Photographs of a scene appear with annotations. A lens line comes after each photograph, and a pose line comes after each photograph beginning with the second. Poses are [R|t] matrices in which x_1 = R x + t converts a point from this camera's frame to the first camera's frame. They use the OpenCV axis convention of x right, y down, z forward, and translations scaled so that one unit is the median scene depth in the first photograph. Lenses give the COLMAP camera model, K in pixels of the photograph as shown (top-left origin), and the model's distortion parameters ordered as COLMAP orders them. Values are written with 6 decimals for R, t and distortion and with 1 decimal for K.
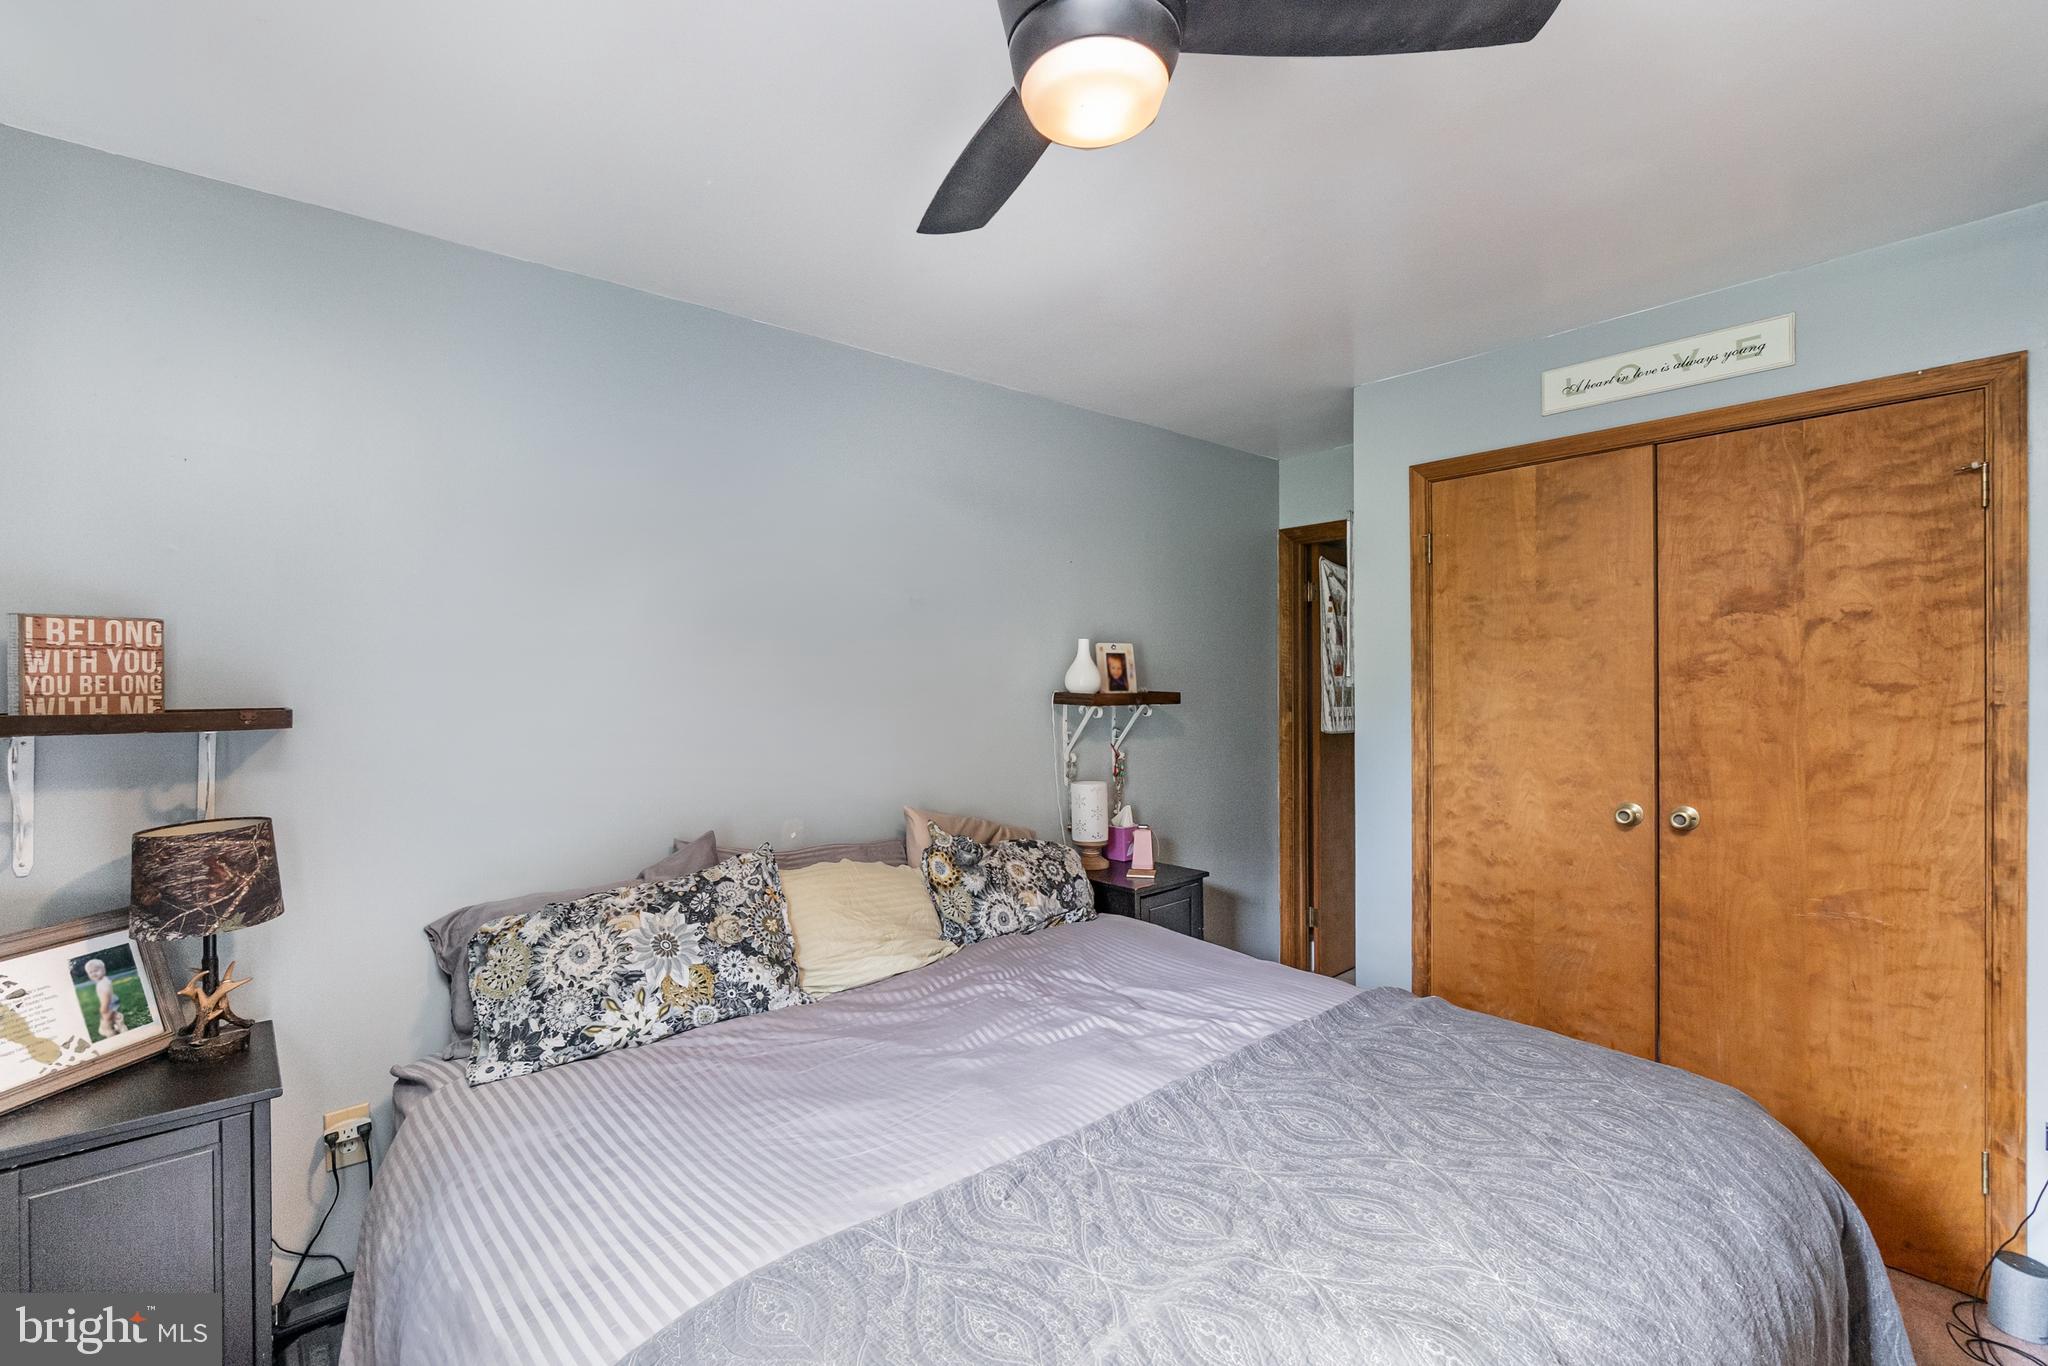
lens RADIAL K [[896.7, 0, 1020.9], [0, 896.7, 685.1], [0, 0, 1]] dist [-0.003151, 0.001026]
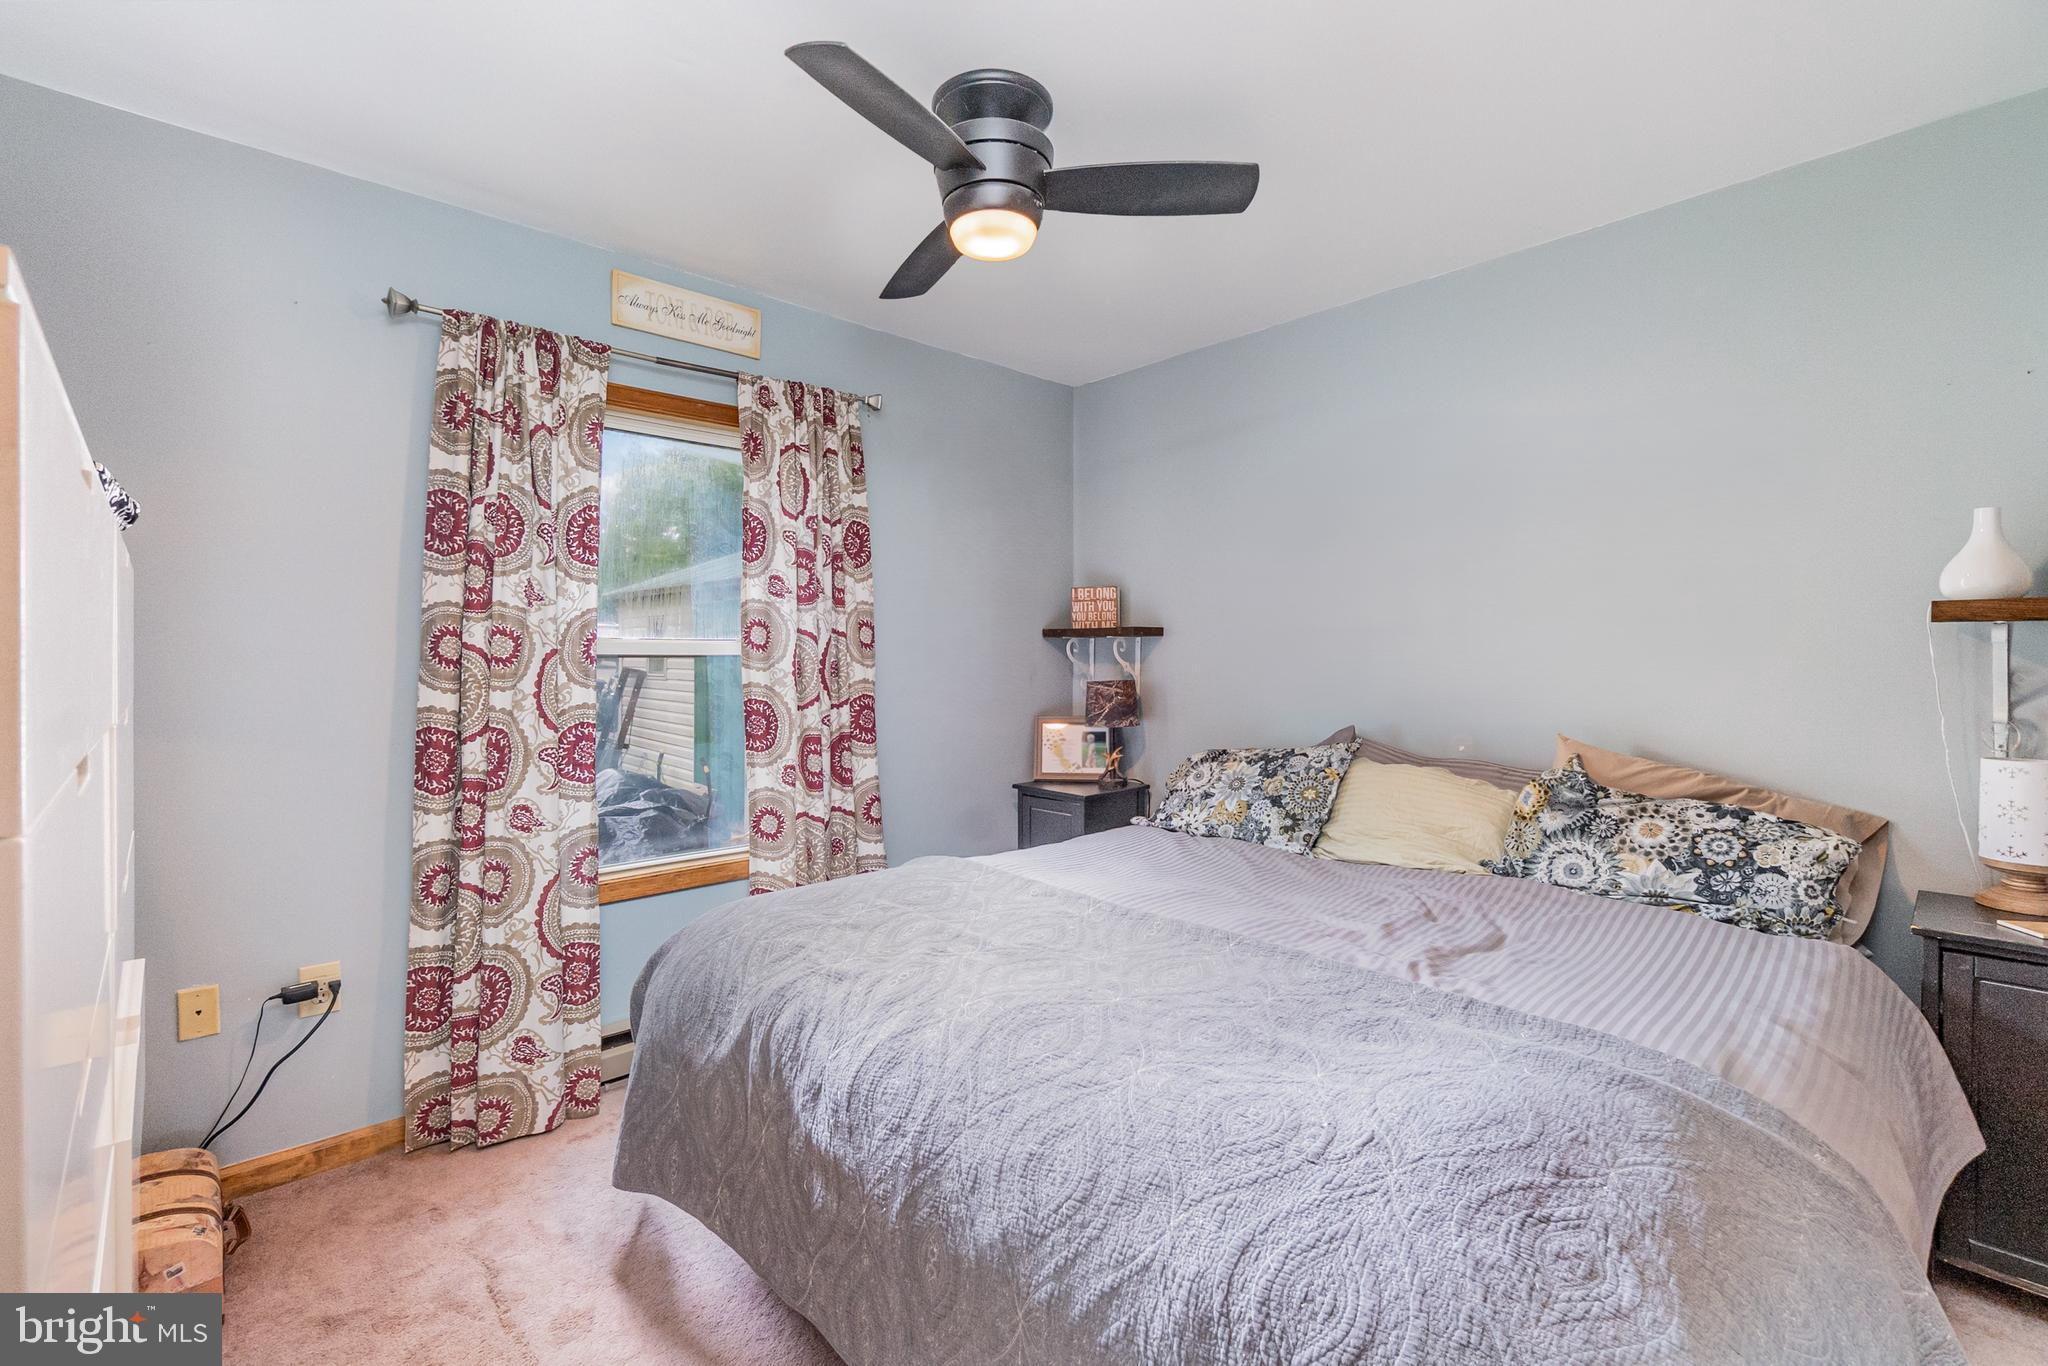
lens RADIAL K [[896.7, 0, 1020.2], [0, 896.7, 672.0], [0, 0, 1]] dist [-0.003151, 0.001026]
pose [[0.035082, 0.011972, -0.999313, 1.147461], [-0.018498, 0.999765, 0.011328, 0.109396], [0.999213, 0.018088, 0.035295, 0.655288]]
